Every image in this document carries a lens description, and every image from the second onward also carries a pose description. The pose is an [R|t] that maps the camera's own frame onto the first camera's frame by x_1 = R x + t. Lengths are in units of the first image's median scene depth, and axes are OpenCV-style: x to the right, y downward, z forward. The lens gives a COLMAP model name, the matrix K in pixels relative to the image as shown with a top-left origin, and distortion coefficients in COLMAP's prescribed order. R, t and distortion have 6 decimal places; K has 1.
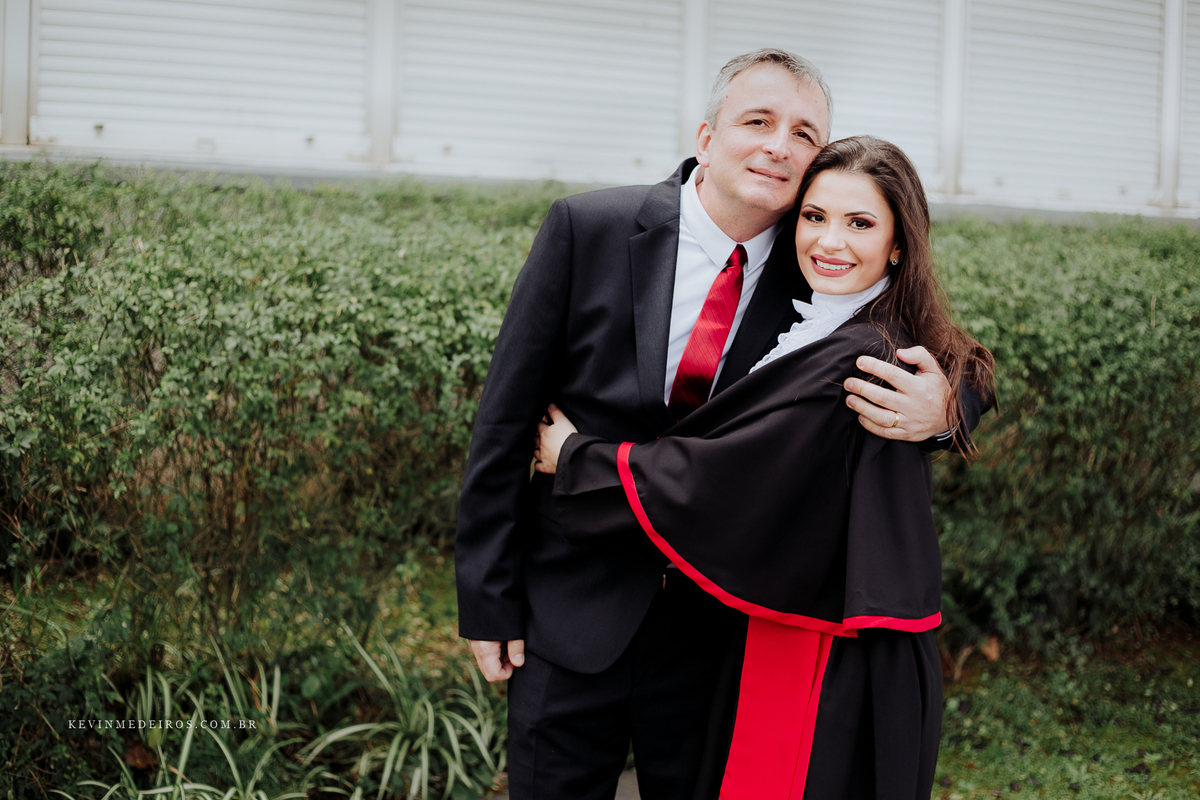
lens RADIAL K [[2370.9, 0, 599.2], [0, 2370.9, 398.6], [0, 0, 1]] dist [-0.160589, 0.000000]
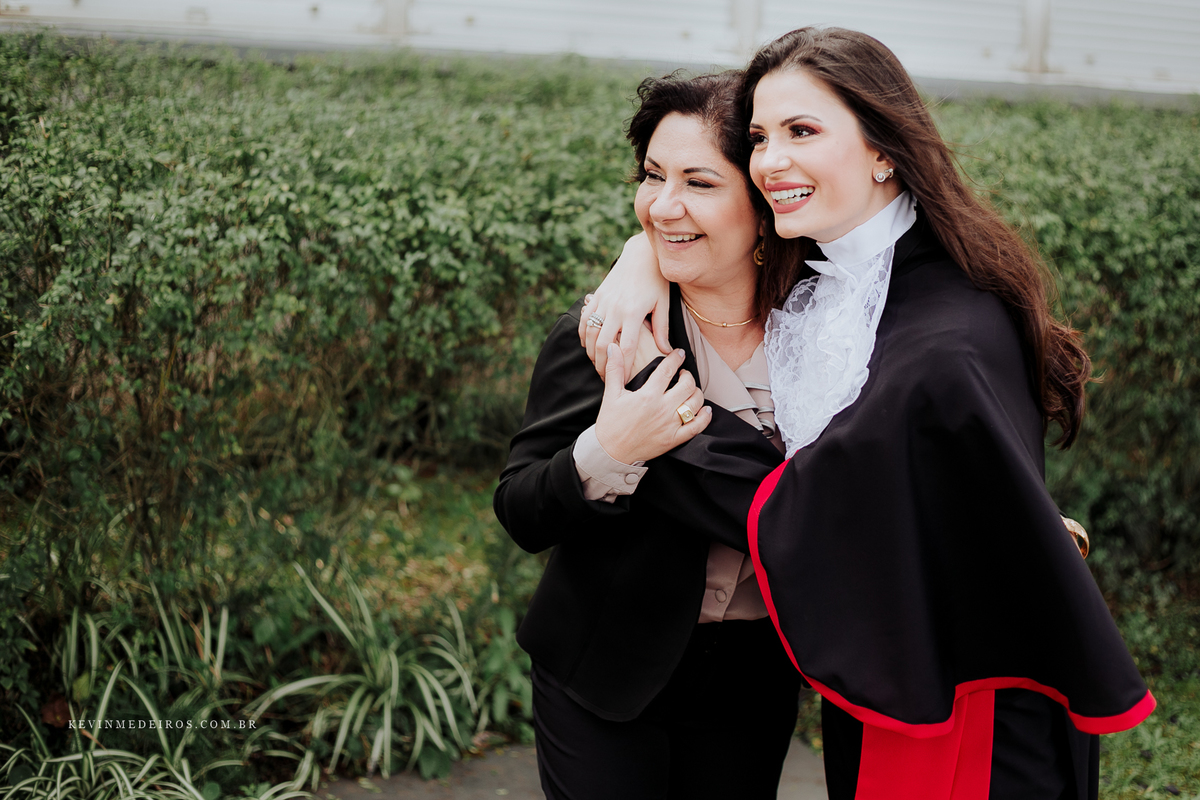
lens RADIAL K [[2370.9, 0, 601.3], [0, 2370.9, 401.6], [0, 0, 1]] dist [-0.160589, 0.000000]
pose [[0.998792, 0.007489, -0.048554, 0.043974], [-0.005119, 0.998798, 0.048754, -0.006133], [0.048861, -0.048446, 0.997630, 0.137506]]
